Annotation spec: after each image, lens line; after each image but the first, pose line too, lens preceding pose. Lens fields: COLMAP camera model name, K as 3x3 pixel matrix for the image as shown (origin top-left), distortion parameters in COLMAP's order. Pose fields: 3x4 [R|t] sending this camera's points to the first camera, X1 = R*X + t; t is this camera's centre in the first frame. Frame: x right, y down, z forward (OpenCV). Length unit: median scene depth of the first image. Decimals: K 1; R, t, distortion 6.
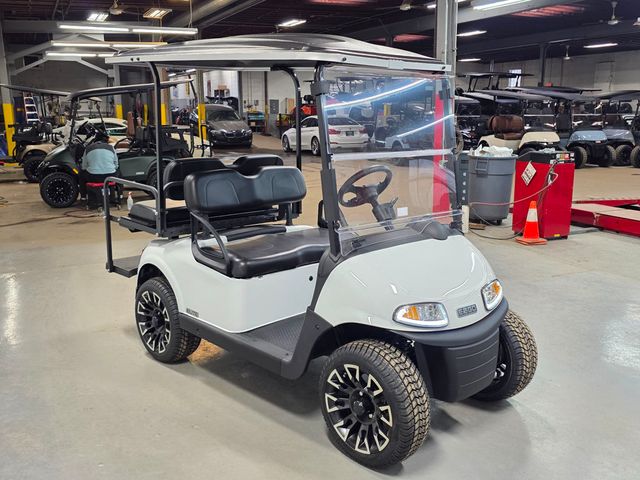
lens RADIAL K [[640.6, 0, 316.8], [0, 640.6, 229.5], [0, 0, 1]] dist [0.057738, 0.000000]
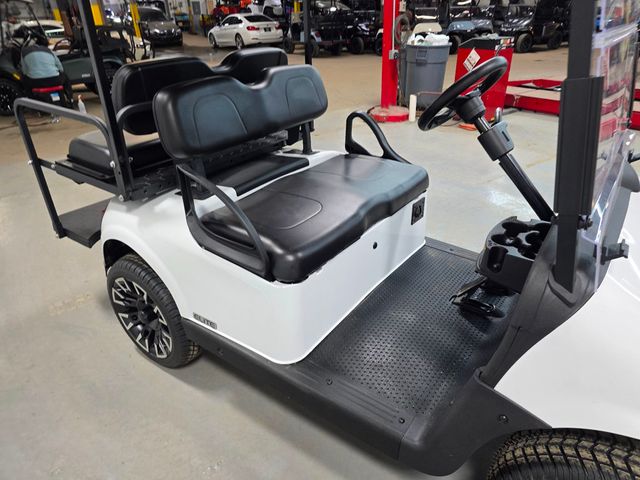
lens RADIAL K [[430.1, 0, 321.0], [0, 430.1, 244.6], [0, 0, 1]] dist [0.049531, -0.046448]
pose [[0.981092, -0.110238, 0.159080, -0.129953], [0.056990, 0.950040, 0.306880, -0.063381], [-0.184962, -0.292012, 0.938359, 0.553544]]
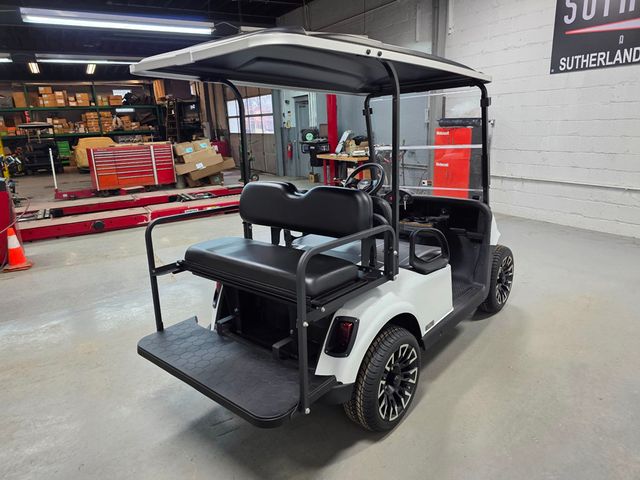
lens RADIAL K [[430.1, 0, 315.8], [0, 430.1, 235.9], [0, 0, 1]] dist [0.049531, -0.046448]
pose [[-0.096276, -0.249572, 0.963558, -0.734855], [0.227531, 0.936905, 0.265403, -0.205651], [-0.969000, 0.244791, -0.033417, 1.076362]]
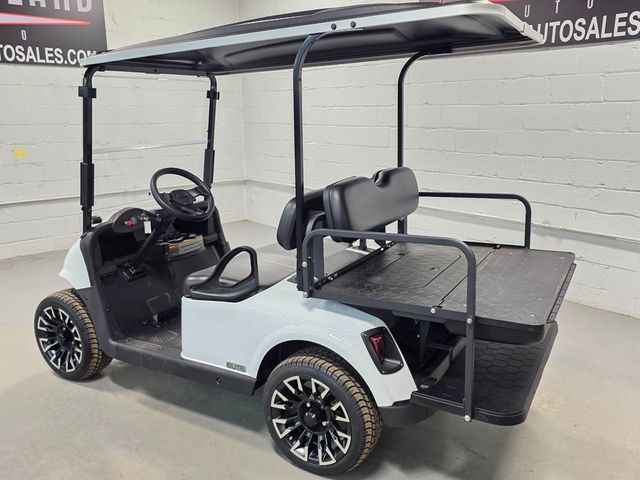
lens RADIAL K [[547.3, 0, 321.0], [0, 547.3, 234.7], [0, 0, 1]] dist [0.047235, -0.031126]
pose [[-0.954828, 0.073326, -0.287969, 0.109169], [-0.045471, 0.921611, 0.385442, -0.300946], [0.293659, 0.381125, -0.876646, 1.642556]]
